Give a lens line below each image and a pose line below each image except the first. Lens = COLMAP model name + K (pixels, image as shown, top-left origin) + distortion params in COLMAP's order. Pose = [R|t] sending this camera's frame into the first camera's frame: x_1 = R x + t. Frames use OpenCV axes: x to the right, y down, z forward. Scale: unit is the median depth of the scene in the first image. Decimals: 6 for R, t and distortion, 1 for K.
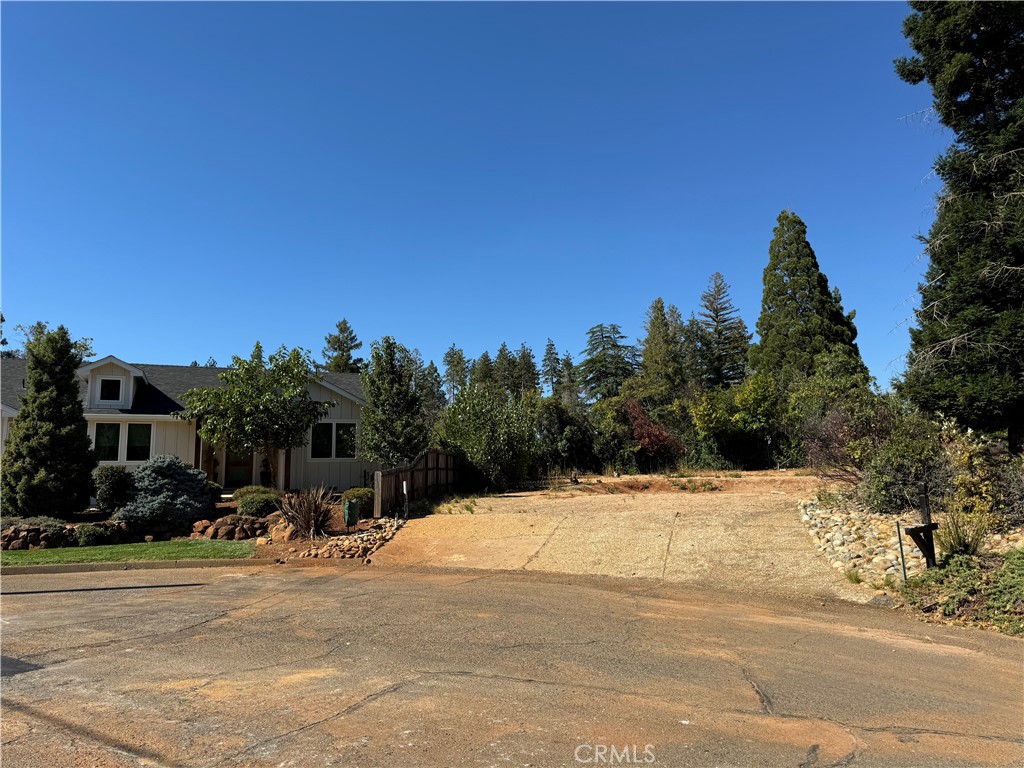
lens RADIAL K [[711.0, 0, 512.5], [0, 711.0, 383.2], [0, 0, 1]] dist [0.007312, 0.001542]
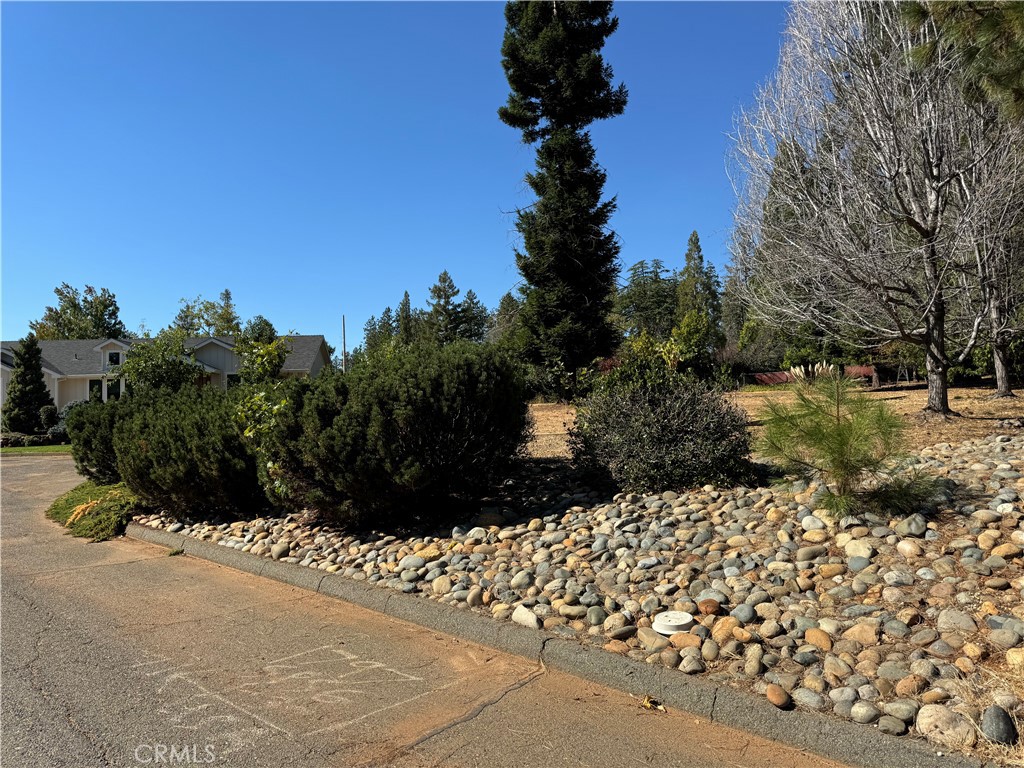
lens RADIAL K [[711.0, 0, 511.3], [0, 711.0, 385.9], [0, 0, 1]] dist [0.007312, 0.001542]
pose [[0.941759, -0.022661, -0.335525, 0.299393], [0.059045, 0.993370, 0.098639, -0.013019], [0.331066, -0.112706, 0.936853, -0.091387]]
